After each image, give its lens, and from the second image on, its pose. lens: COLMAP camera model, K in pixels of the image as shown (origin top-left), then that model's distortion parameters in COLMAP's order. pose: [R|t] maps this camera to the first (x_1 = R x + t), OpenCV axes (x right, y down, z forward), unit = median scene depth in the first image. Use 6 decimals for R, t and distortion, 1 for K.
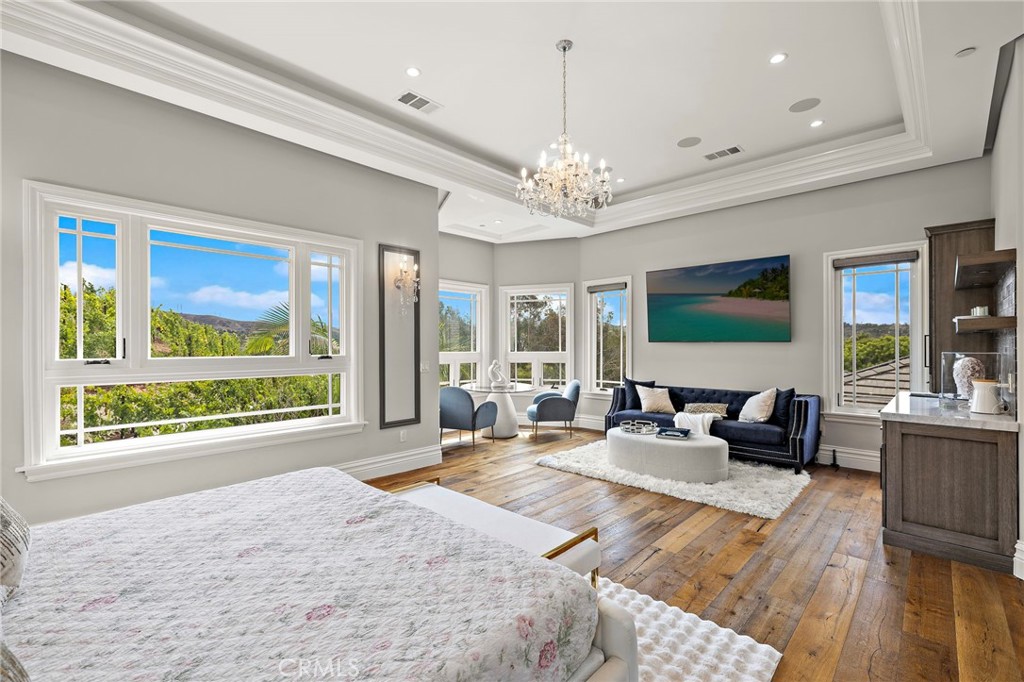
lens RADIAL K [[435.3, 0, 516.3], [0, 435.3, 346.3], [0, 0, 1]] dist [0.000383, 0.000889]
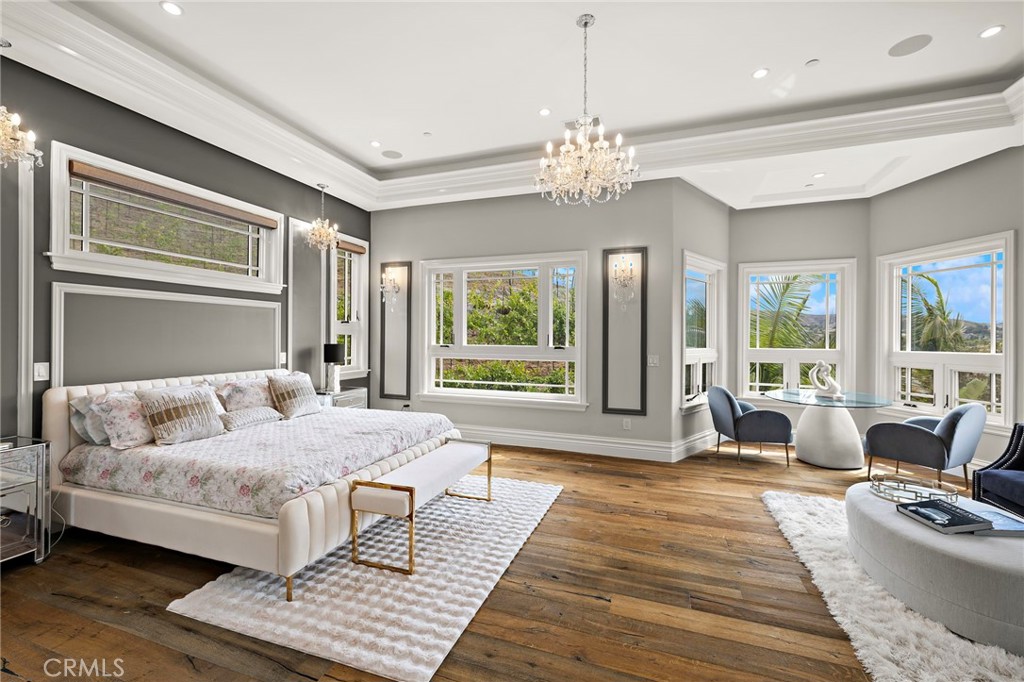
lens RADIAL K [[435.3, 0, 520.3], [0, 435.3, 336.7], [0, 0, 1]] dist [0.000383, 0.000889]
pose [[0.411994, 0.004692, -0.911174, 0.600488], [-0.011063, 0.999939, 0.000147, -0.005352], [0.911119, 0.010020, 0.412021, 0.320174]]
